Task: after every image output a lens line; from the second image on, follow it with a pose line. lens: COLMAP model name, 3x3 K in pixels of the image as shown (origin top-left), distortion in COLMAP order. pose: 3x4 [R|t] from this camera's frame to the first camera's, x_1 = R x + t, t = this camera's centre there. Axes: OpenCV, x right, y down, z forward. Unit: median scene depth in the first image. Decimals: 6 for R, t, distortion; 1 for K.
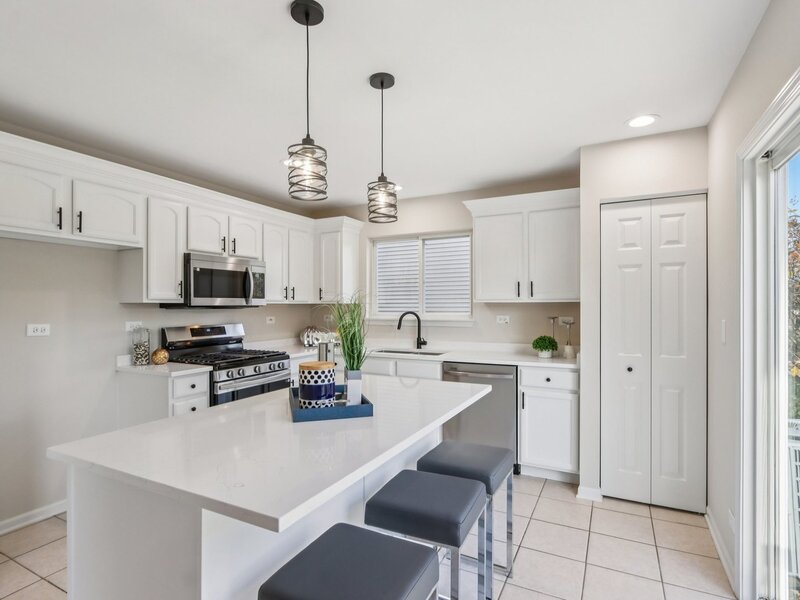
lens RADIAL K [[418.0, 0, 402.8], [0, 418.0, 301.9], [0, 0, 1]] dist [-0.002278, -0.000500]
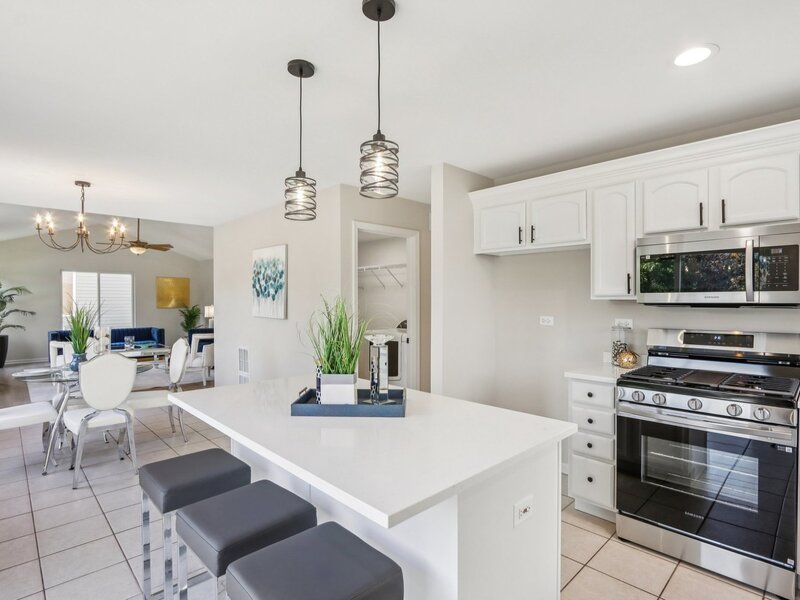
lens RADIAL K [[418.0, 0, 402.8], [0, 418.0, 301.9], [0, 0, 1]] dist [-0.002278, -0.000500]
pose [[-0.314724, 0.005780, -0.949166, 0.458972], [0.009267, 0.999953, 0.003017, 0.000221], [0.949138, -0.007846, -0.314762, 0.901486]]
